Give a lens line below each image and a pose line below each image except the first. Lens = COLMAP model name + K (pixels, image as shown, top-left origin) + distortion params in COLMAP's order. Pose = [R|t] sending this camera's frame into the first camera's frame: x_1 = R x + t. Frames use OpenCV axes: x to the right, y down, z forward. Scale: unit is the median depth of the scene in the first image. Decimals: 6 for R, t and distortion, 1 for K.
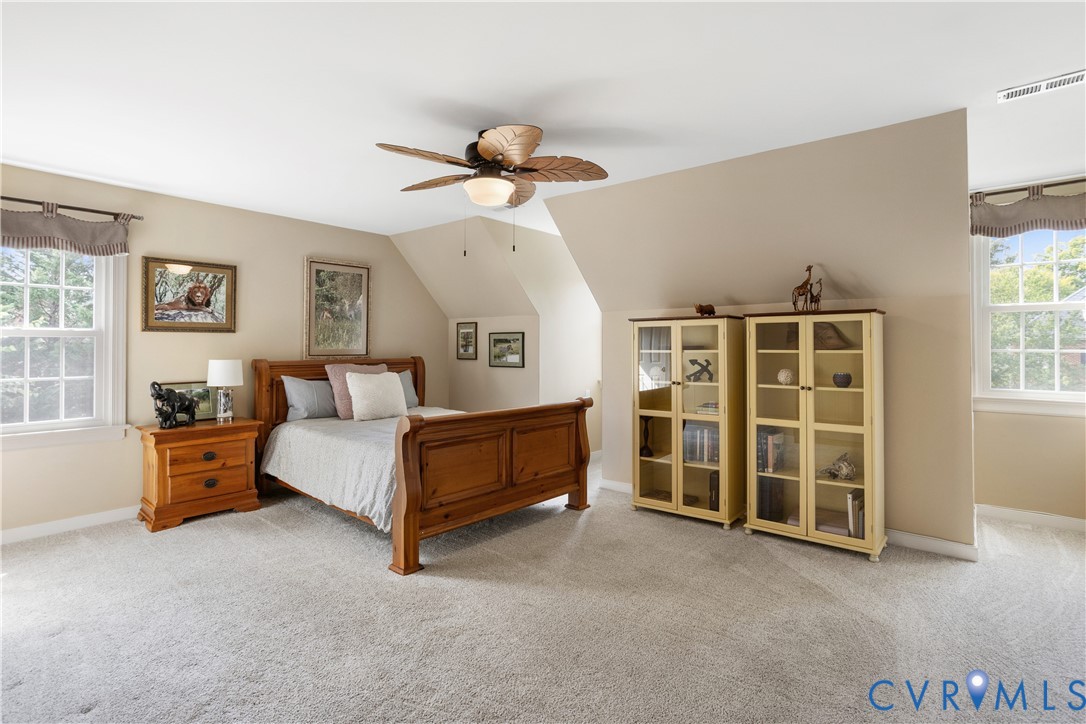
lens RADIAL K [[529.5, 0, 542.8], [0, 529.5, 352.3], [0, 0, 1]] dist [-0.026353, 0.001144]
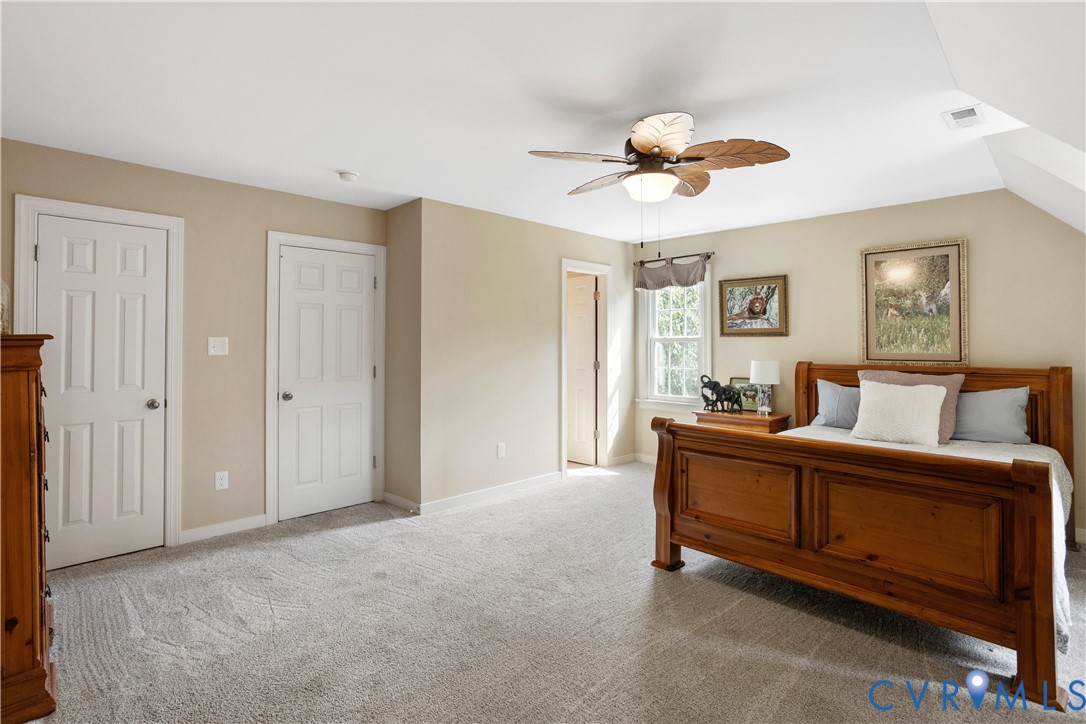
lens RADIAL K [[529.5, 0, 515.9], [0, 529.5, 341.4], [0, 0, 1]] dist [-0.026353, 0.001144]
pose [[-0.103569, -0.008254, -0.994588, 0.588737], [-0.013281, 0.999888, -0.006915, -0.012387], [0.994534, 0.012493, -0.103667, 0.589921]]
